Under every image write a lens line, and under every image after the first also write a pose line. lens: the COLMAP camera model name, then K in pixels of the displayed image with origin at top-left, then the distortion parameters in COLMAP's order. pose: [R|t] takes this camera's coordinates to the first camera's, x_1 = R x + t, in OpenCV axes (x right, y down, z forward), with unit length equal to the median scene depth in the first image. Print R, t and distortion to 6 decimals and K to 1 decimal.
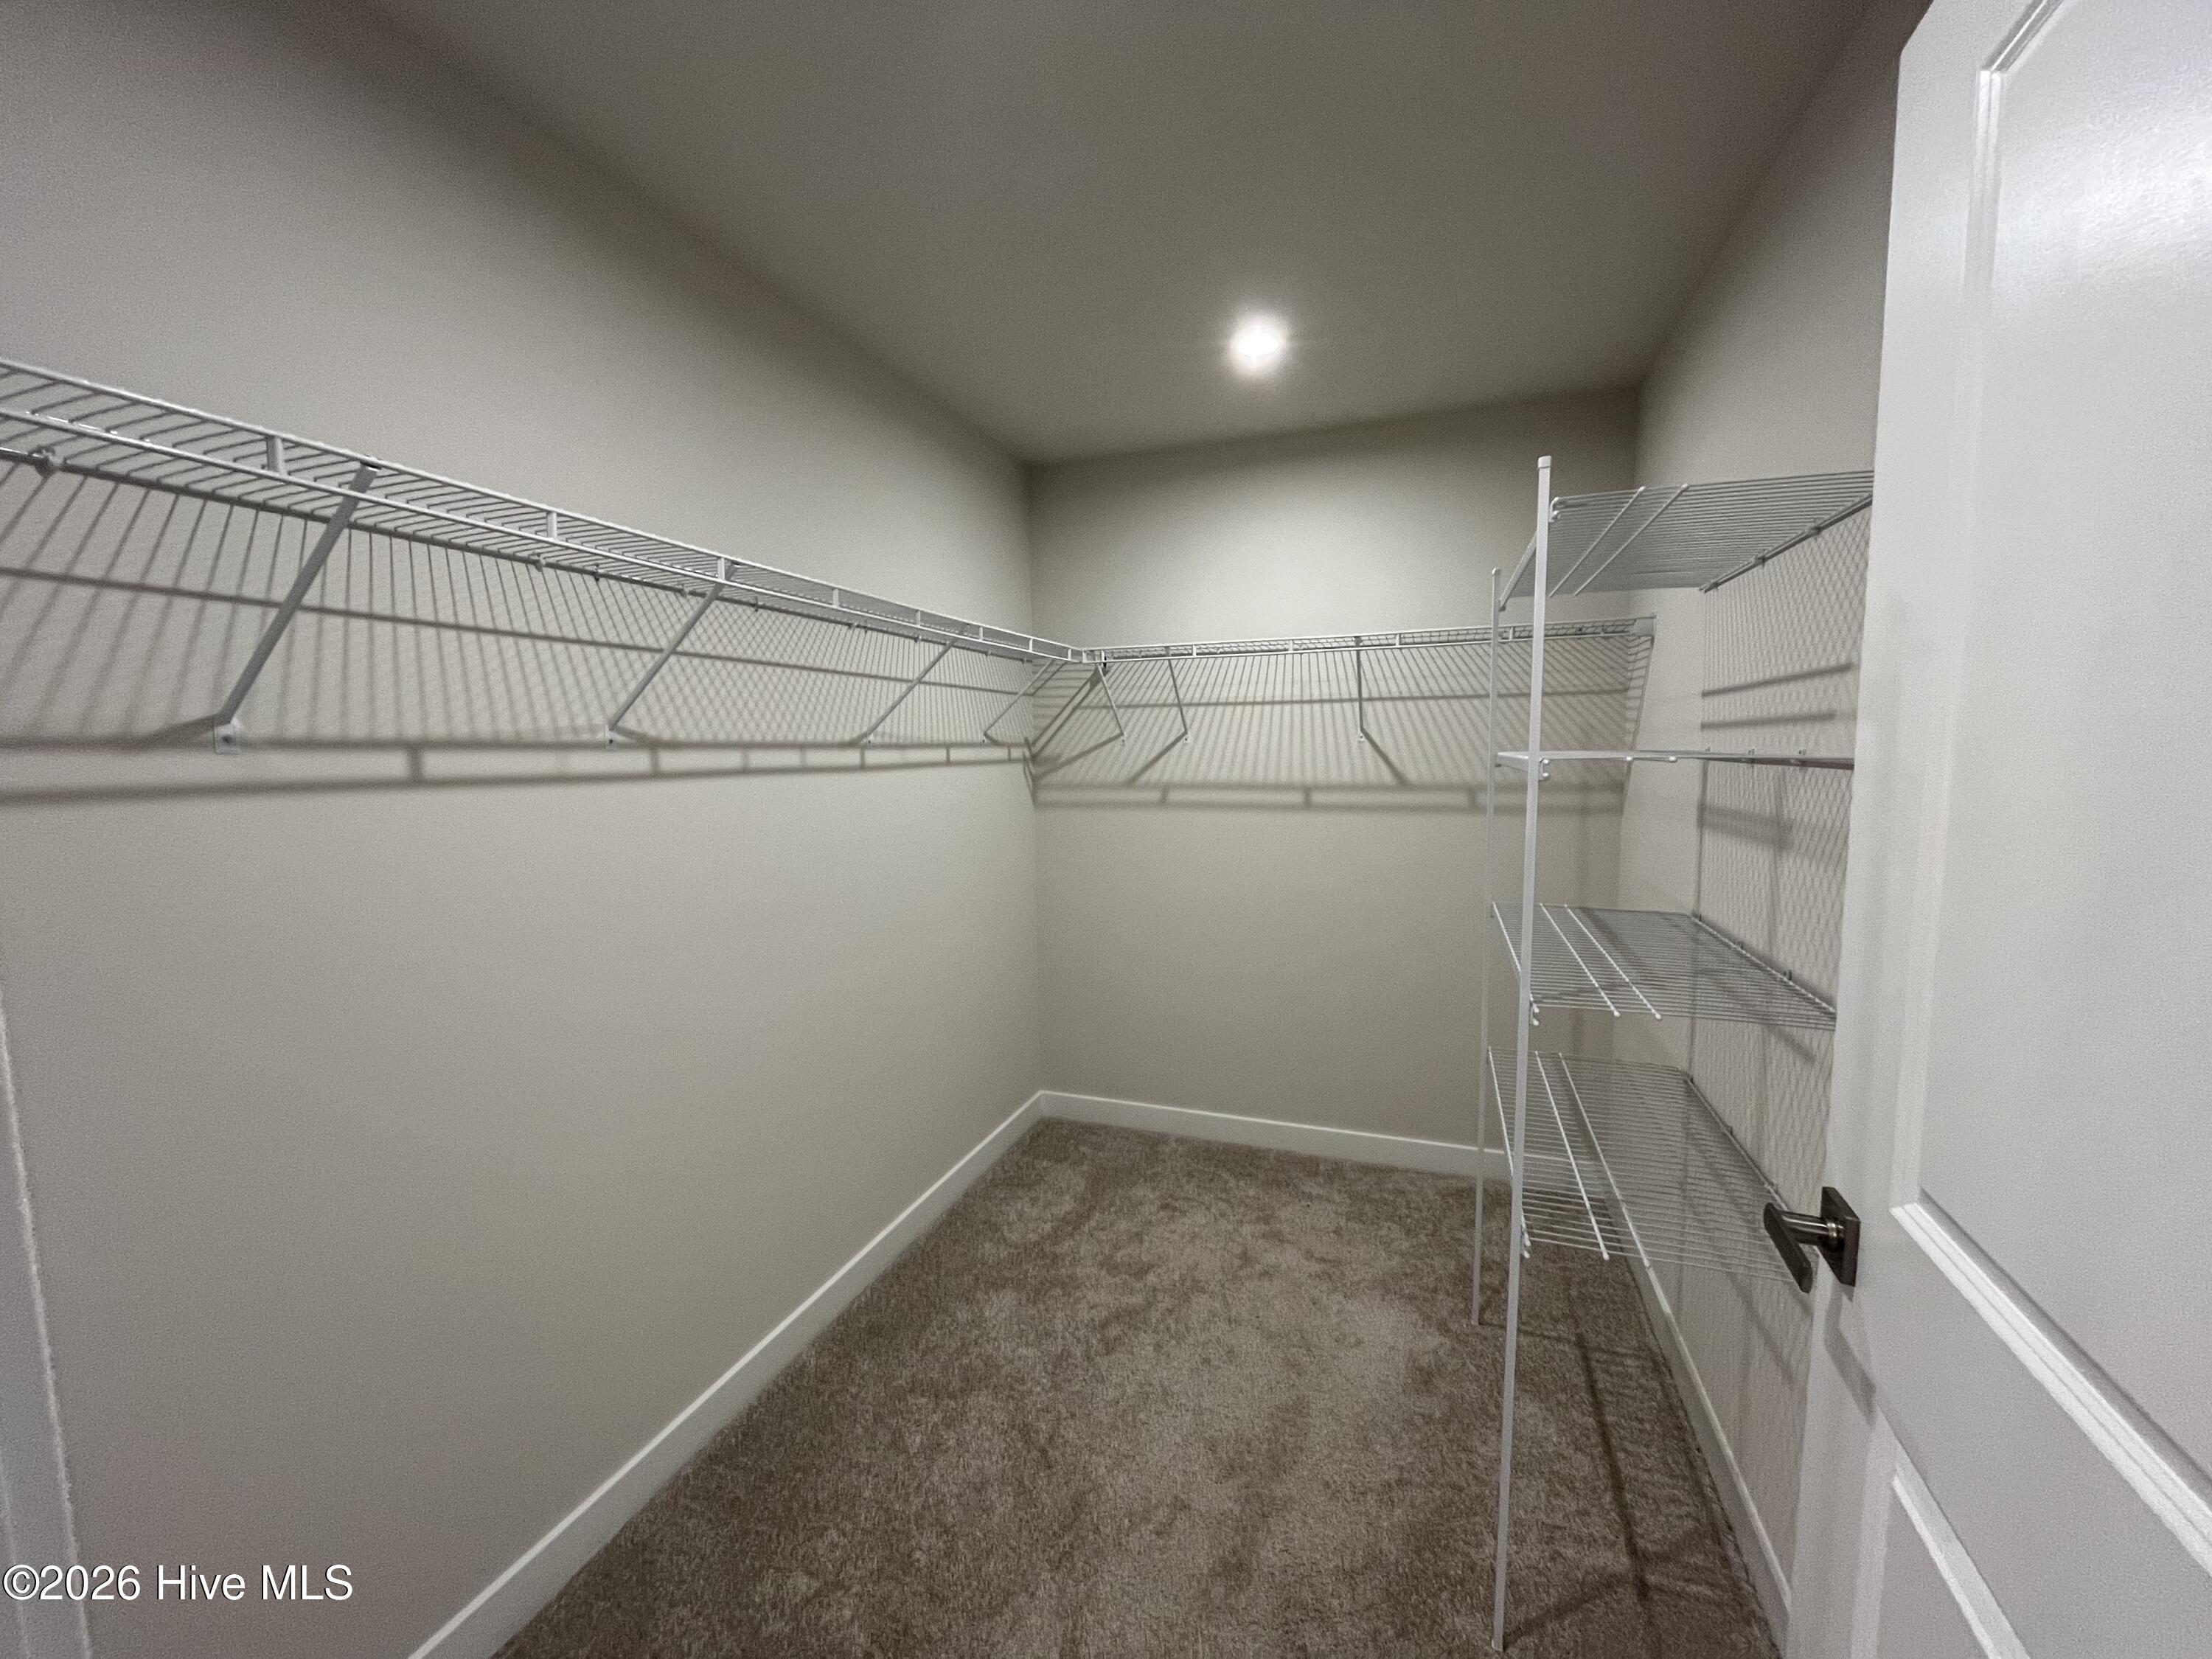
lens RADIAL K [[891.2, 0, 1099.9], [0, 891.2, 828.4], [0, 0, 1]] dist [-0.003424, -0.000298]
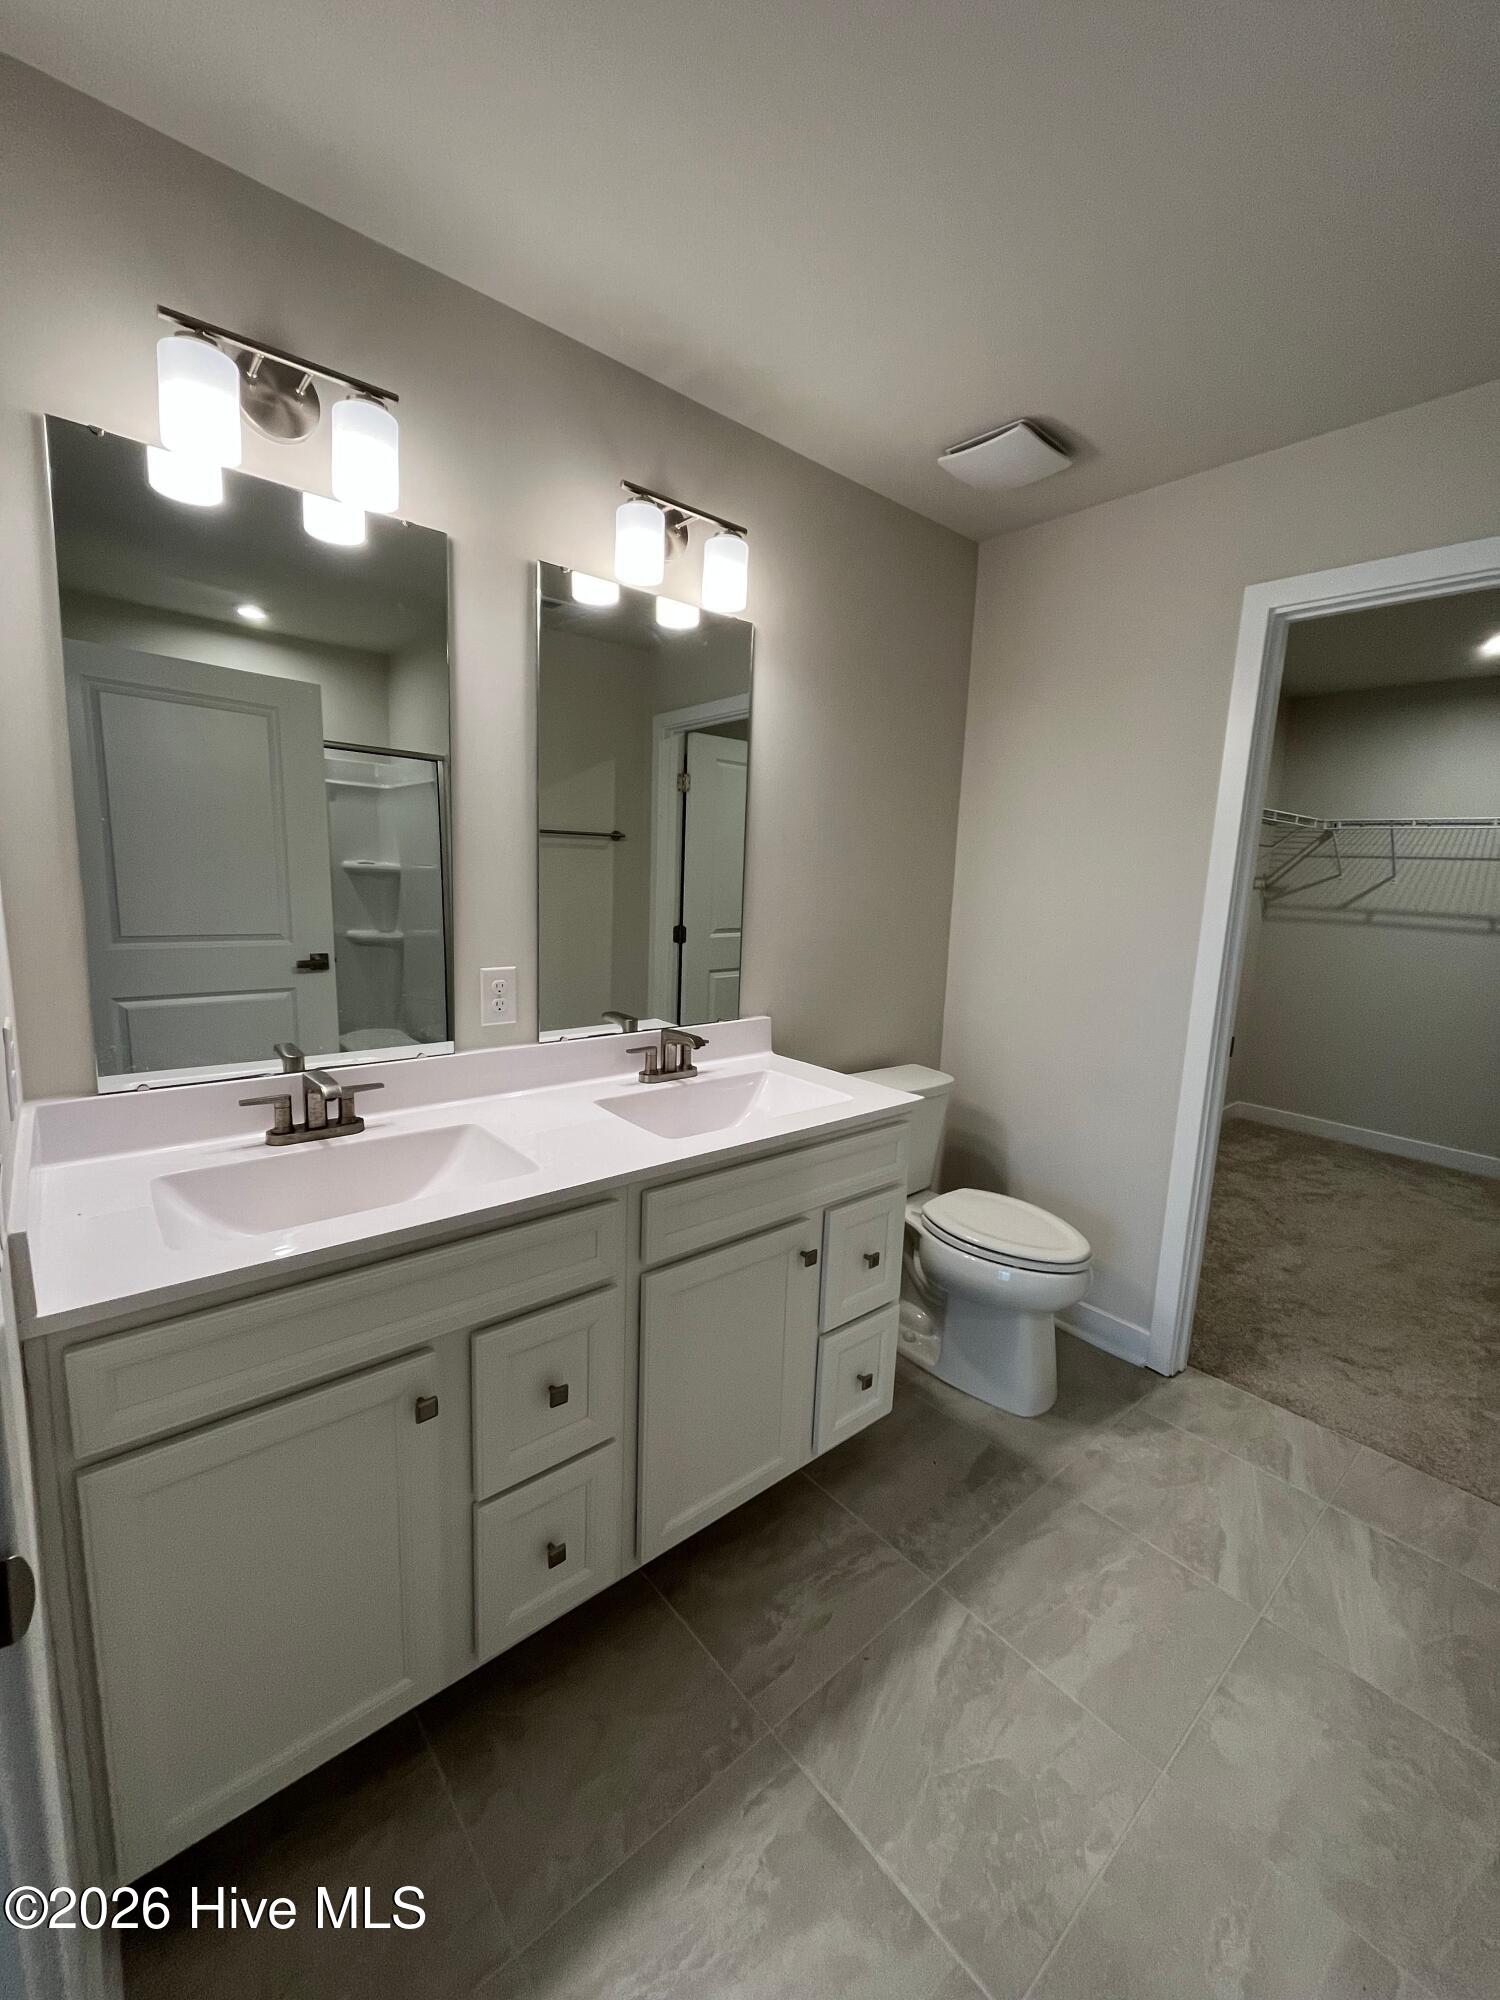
lens RADIAL K [[805.8, 0, 749.4], [0, 805.8, 997.1], [0, 0, 1]] dist [-0.003424, -0.000298]
pose [[0.868609, 0.121915, -0.480266, -0.172340], [-0.089514, 0.991920, 0.089903, 0.069971], [0.487346, -0.035100, 0.872503, -0.714180]]
